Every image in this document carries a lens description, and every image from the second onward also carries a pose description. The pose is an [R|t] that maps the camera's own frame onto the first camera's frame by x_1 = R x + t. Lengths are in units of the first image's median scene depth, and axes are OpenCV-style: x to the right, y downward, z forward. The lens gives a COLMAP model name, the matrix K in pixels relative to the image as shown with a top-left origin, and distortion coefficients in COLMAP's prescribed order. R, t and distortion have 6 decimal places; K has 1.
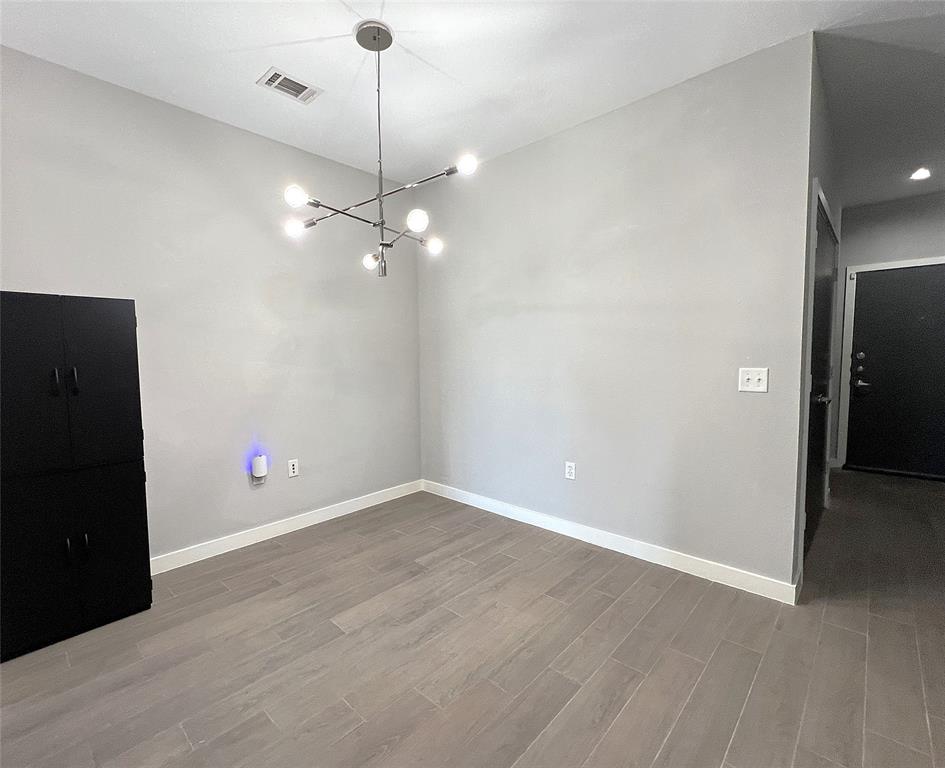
lens RADIAL K [[475.0, 0, 472.5], [0, 475.0, 384.0], [0, 0, 1]] dist [0.001648, 0.000628]
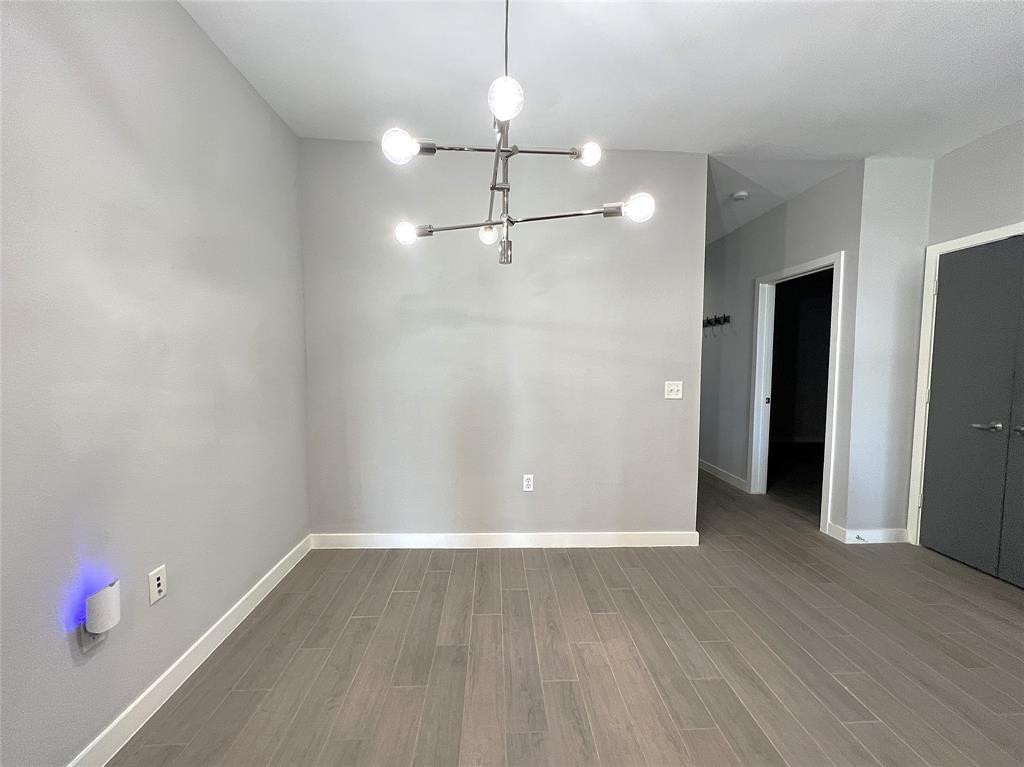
lens RADIAL K [[413.7, 0, 514.9], [0, 413.7, 384.1], [0, 0, 1]] dist [-0.000711, -0.000094]
pose [[0.675255, -0.024454, 0.737179, -0.509470], [0.026845, 0.999603, 0.008569, -0.042184], [-0.737096, 0.014004, 0.675643, 0.461429]]
